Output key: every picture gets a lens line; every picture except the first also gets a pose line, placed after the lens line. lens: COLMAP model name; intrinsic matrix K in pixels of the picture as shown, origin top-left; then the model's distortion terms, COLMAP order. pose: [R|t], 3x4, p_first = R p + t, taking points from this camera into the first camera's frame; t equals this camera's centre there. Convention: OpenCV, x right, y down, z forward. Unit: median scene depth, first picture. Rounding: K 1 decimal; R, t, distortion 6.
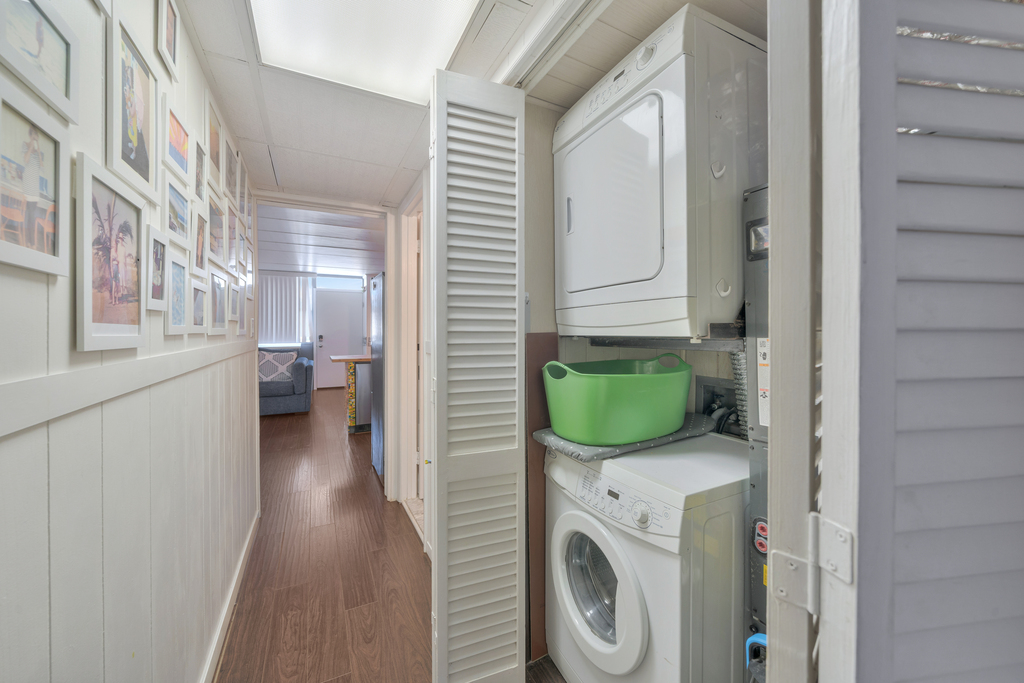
lens RADIAL K [[380.5, 0, 511.0], [0, 380.5, 330.7], [0, 0, 1]] dist [-0.000100, -0.000066]
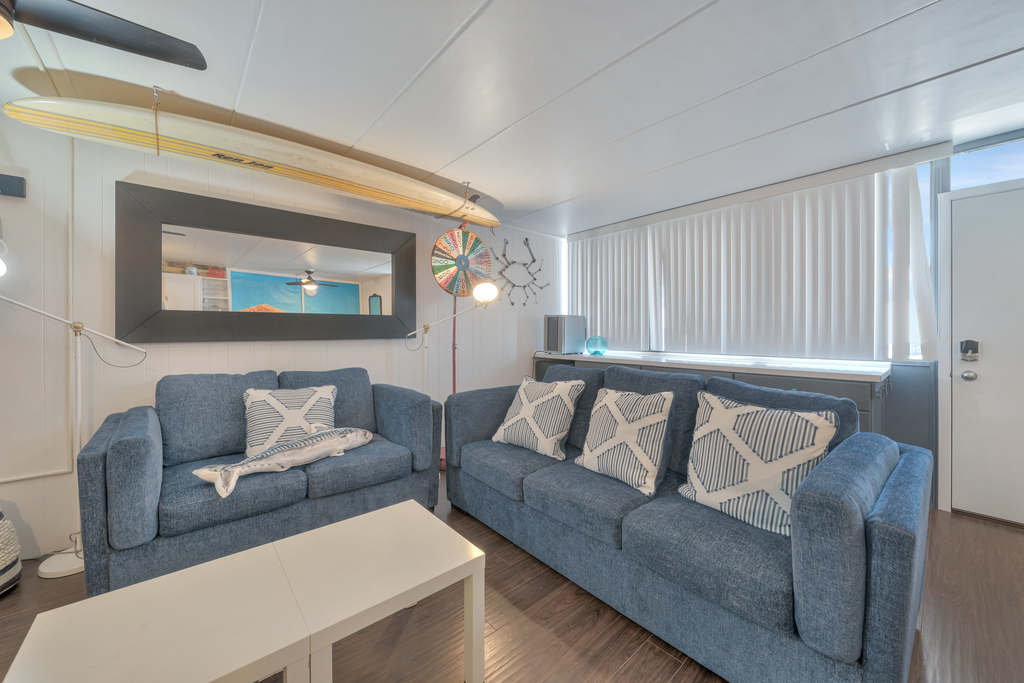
lens RADIAL K [[383.4, 0, 511.4], [0, 383.4, 332.5], [0, 0, 1]] dist [-0.003670, -0.000262]
pose [[0.237797, 0.006272, -0.971295, -0.303858], [0.003082, 0.999969, 0.007212, 0.001909], [0.971310, -0.004708, 0.237771, 0.597263]]
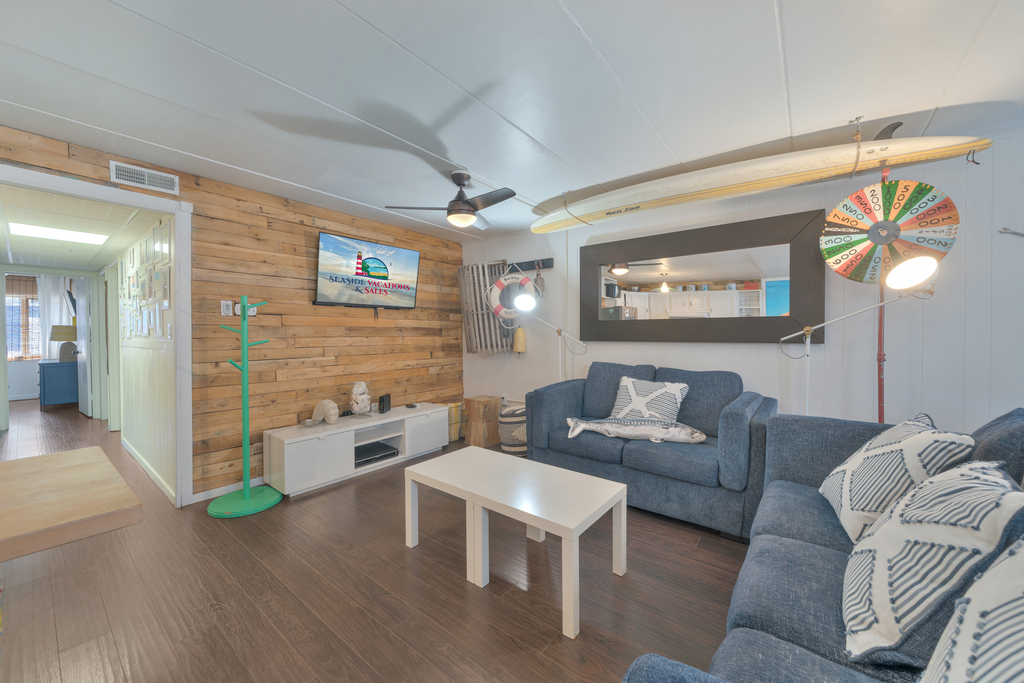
lens RADIAL K [[382.5, 0, 512.0], [0, 382.5, 341.5], [0, 0, 1]] dist [-0.001487, -0.000296]
pose [[-0.905994, 0.009301, -0.423189, -0.363360], [0.001556, 0.999825, 0.018642, 0.002414], [0.423288, 0.016231, -0.905850, 0.794795]]
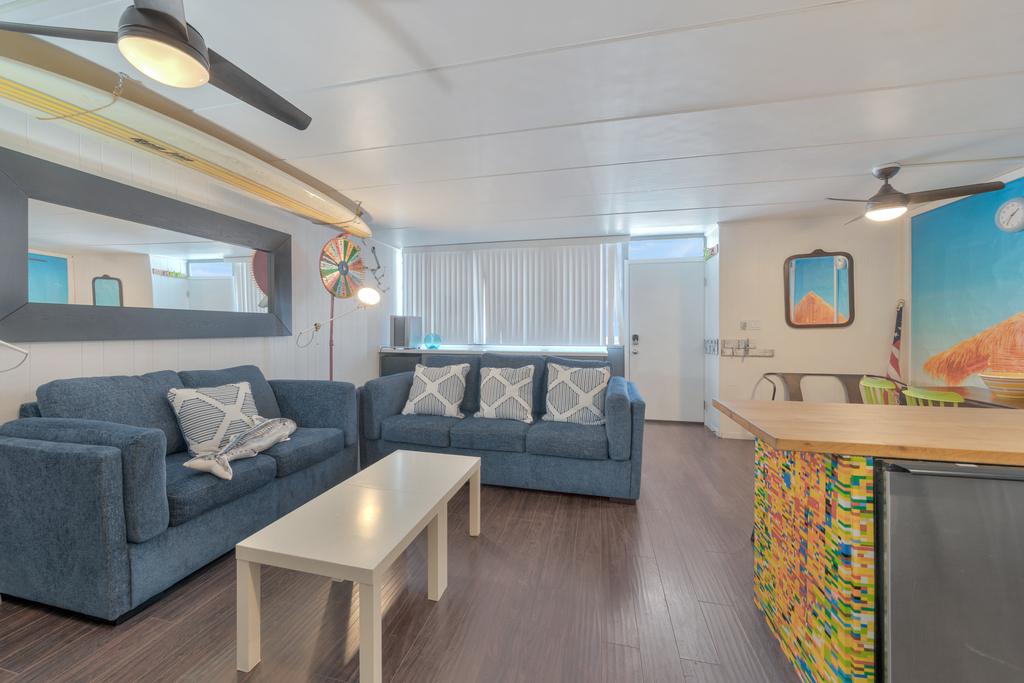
lens RADIAL K [[380.5, 0, 511.0], [0, 380.5, 330.7], [0, 0, 1]] dist [-0.000100, -0.000066]
pose [[0.761100, 0.005725, -0.648610, -0.262872], [-0.001589, 0.999975, 0.006962, 0.001612], [0.648633, -0.004268, 0.761089, 0.413503]]
